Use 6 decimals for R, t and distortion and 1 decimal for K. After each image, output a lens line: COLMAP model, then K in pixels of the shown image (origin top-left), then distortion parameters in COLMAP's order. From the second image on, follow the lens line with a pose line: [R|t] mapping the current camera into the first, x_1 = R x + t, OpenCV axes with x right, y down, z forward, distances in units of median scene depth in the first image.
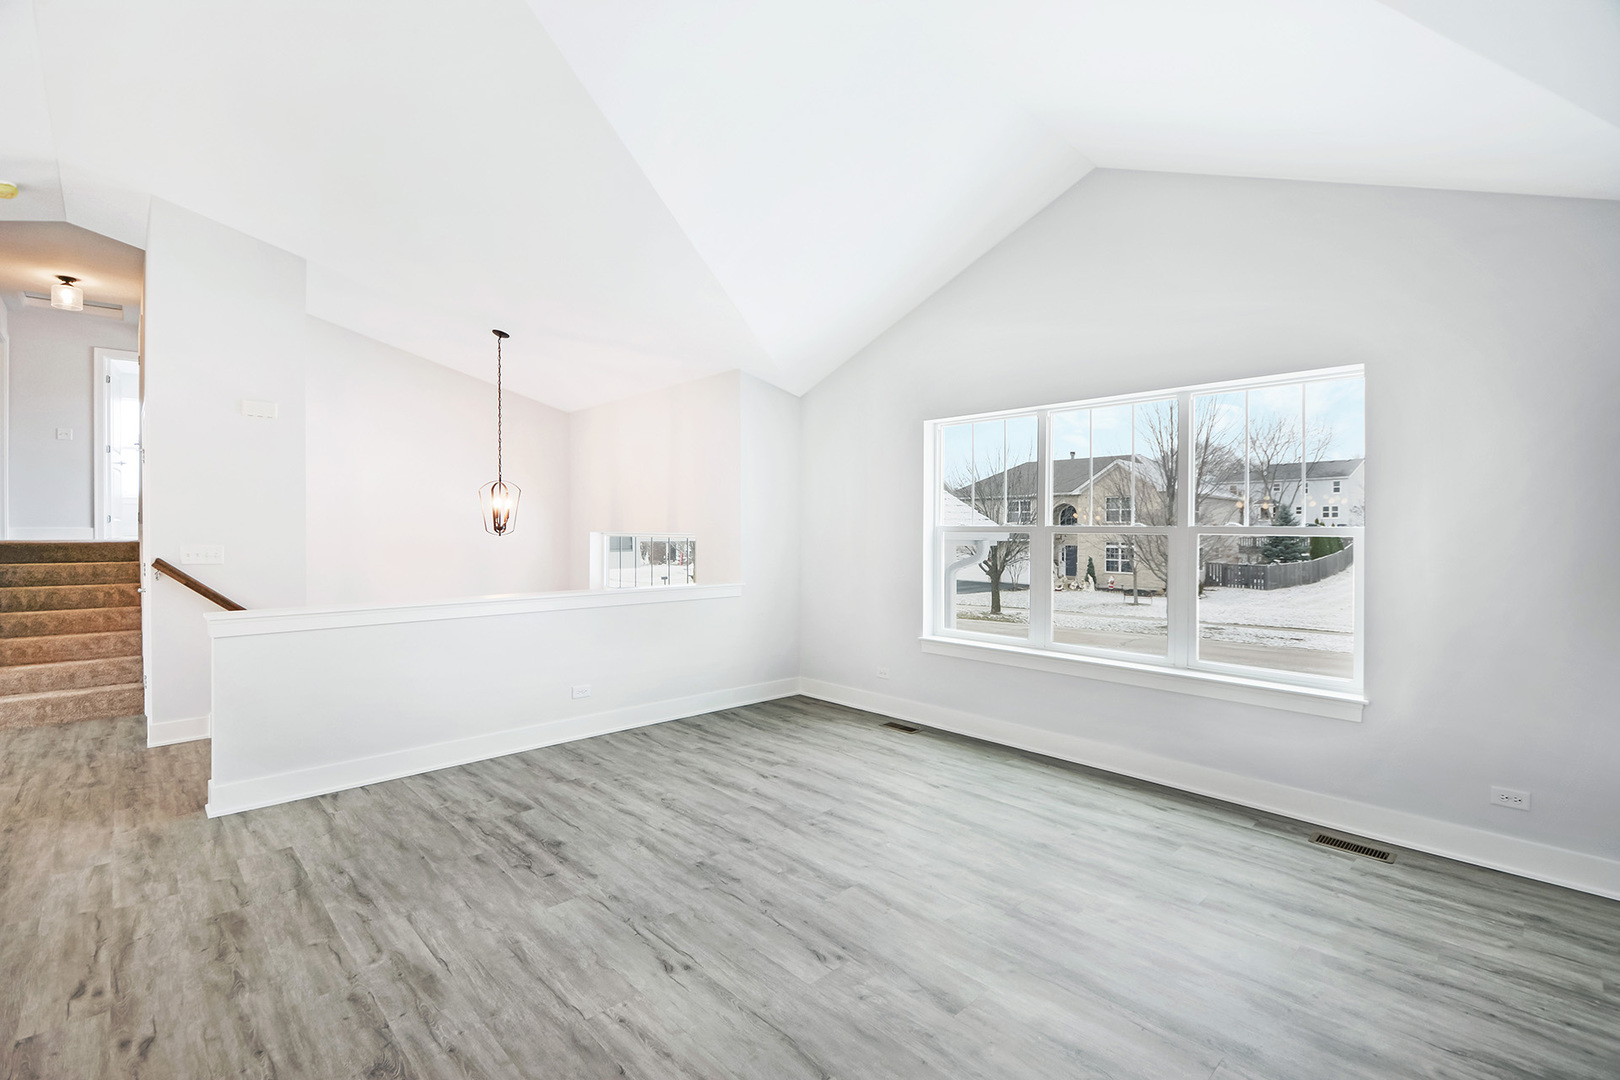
lens RADIAL K [[717.7, 0, 810.2], [0, 717.7, 547.7], [0, 0, 1]] dist [0.001108, -0.010602]
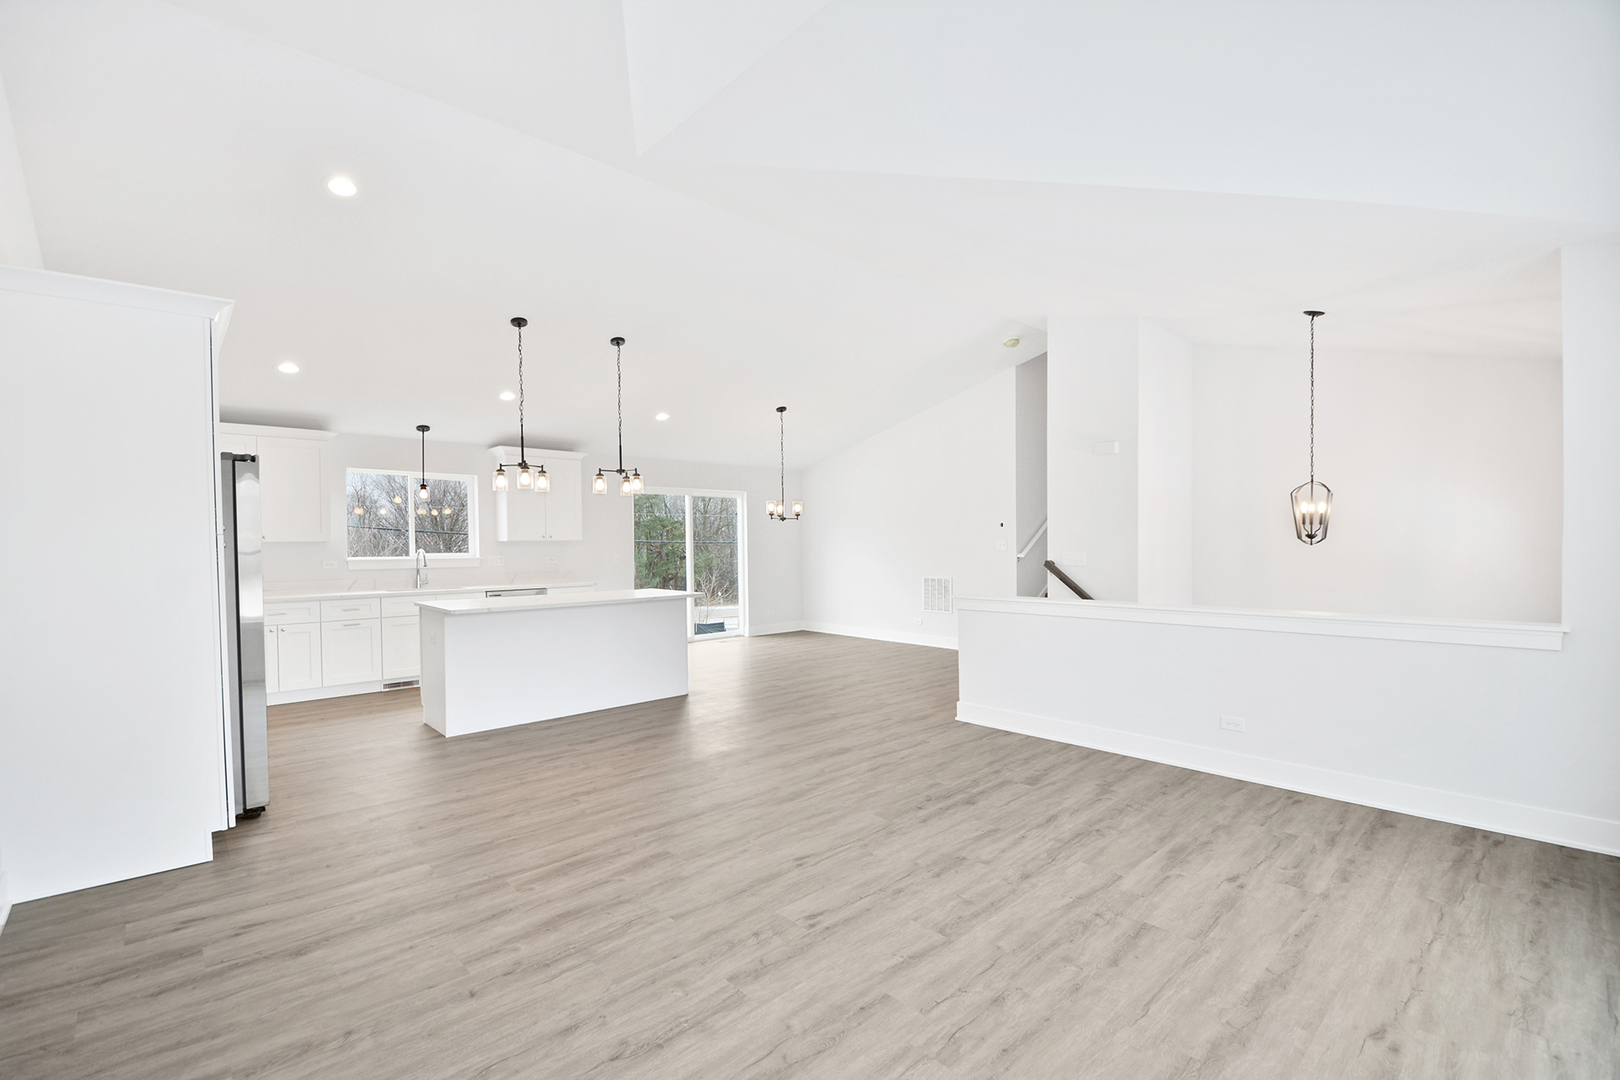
lens RADIAL K [[705.3, 0, 807.6], [0, 705.3, 554.0], [0, 0, 1]] dist [0.026472, -0.032038]
pose [[-0.011130, 0.014330, -0.999835, 0.687074], [-0.016348, 0.999761, 0.014511, -0.015247], [0.999804, 0.016507, -0.010893, 0.600476]]
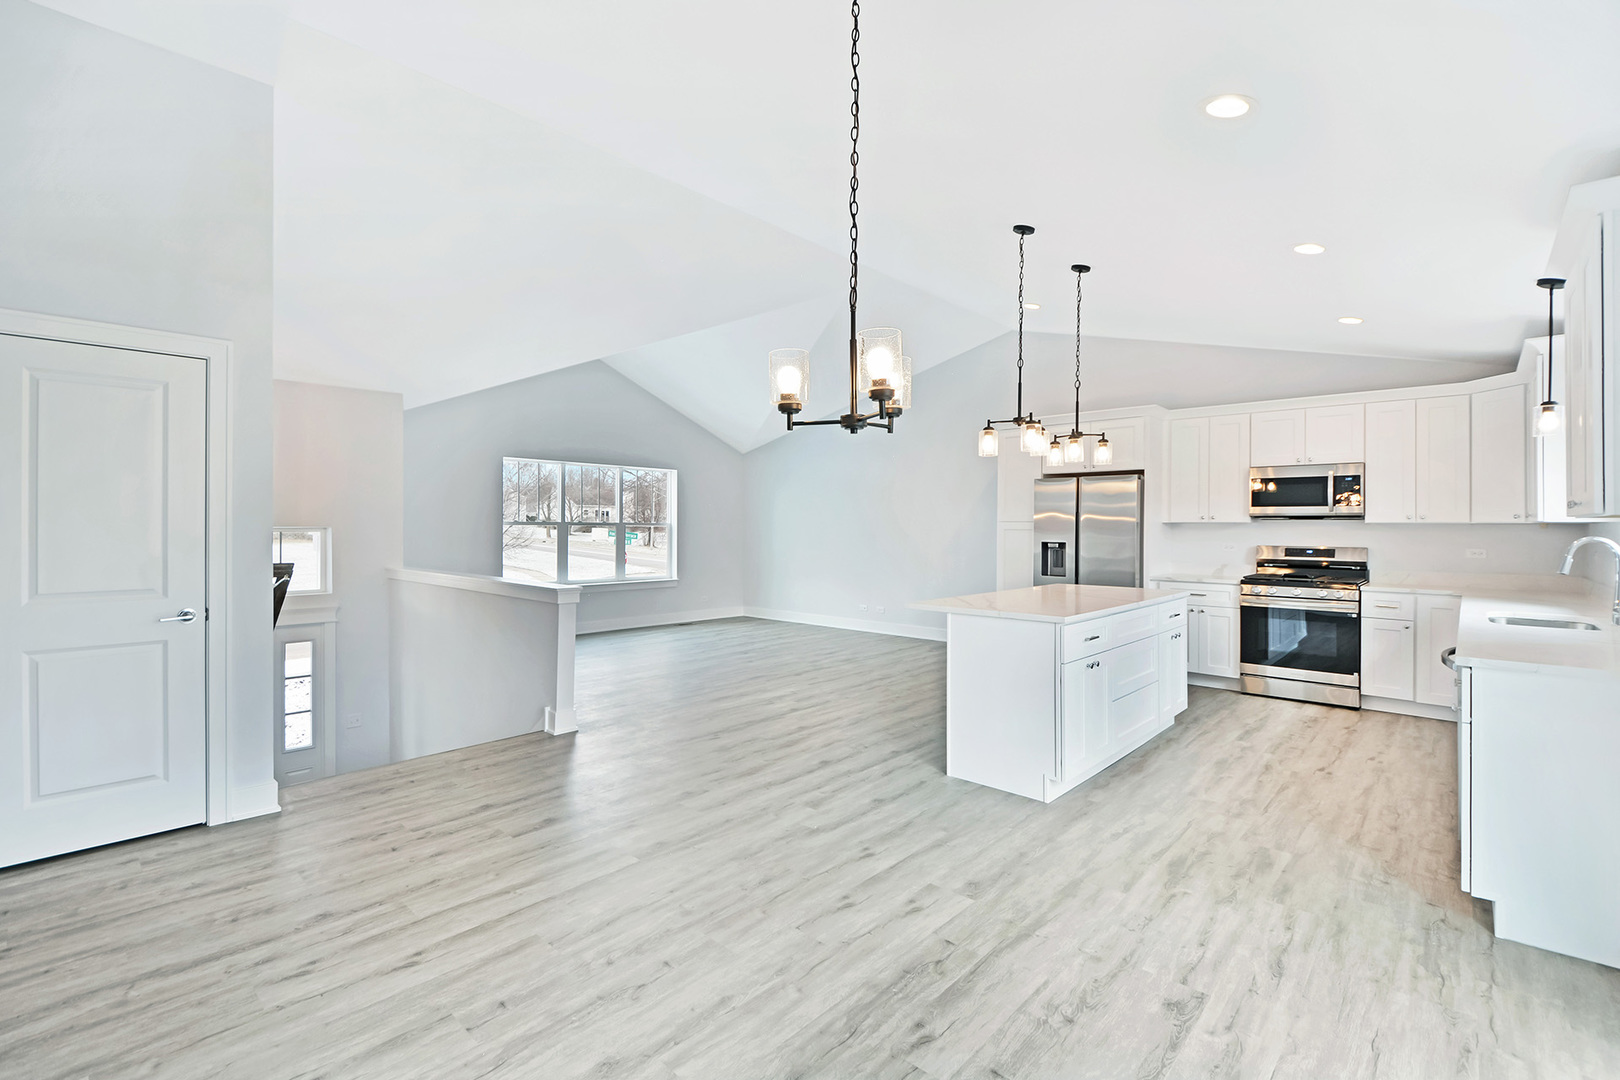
lens RADIAL K [[718.8, 0, 793.4], [0, 718.8, 528.1], [0, 0, 1]] dist [0.015761, -0.025513]
pose [[-0.050324, -0.002157, 0.998731, -2.031632], [0.019251, 0.999810, 0.003129, -0.016104], [-0.998547, 0.019384, -0.050273, 0.567309]]
